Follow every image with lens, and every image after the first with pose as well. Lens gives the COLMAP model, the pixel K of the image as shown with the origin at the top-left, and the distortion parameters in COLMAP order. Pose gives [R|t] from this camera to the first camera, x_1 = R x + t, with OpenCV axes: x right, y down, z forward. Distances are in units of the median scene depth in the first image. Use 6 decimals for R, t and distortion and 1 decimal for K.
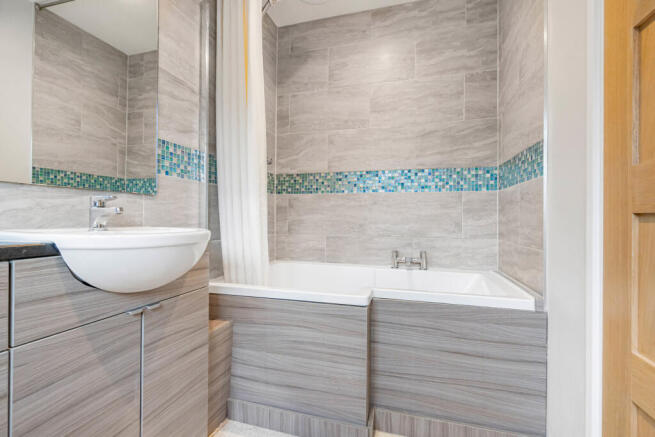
lens RADIAL K [[296.7, 0, 326.3], [0, 296.7, 218.4], [0, 0, 1]] dist [0.000153, -0.000170]
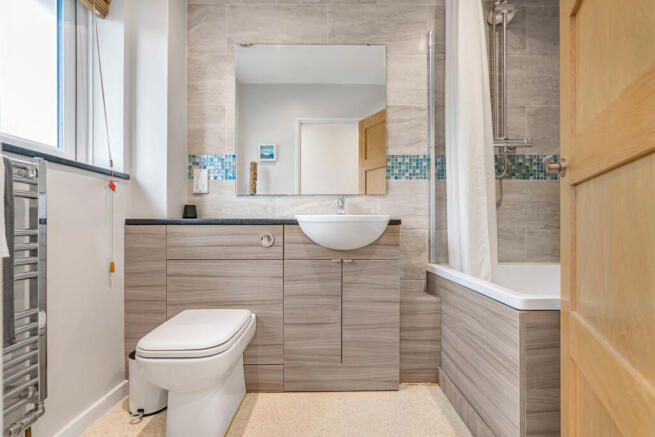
lens RADIAL K [[296.7, 0, 327.7], [0, 296.7, 221.8], [0, 0, 1]] dist [0.000153, -0.000170]
pose [[0.304131, -0.005359, -0.952615, 0.659010], [0.003274, 0.999984, -0.004580, 0.055666], [0.952625, -0.001726, 0.304144, 0.255846]]
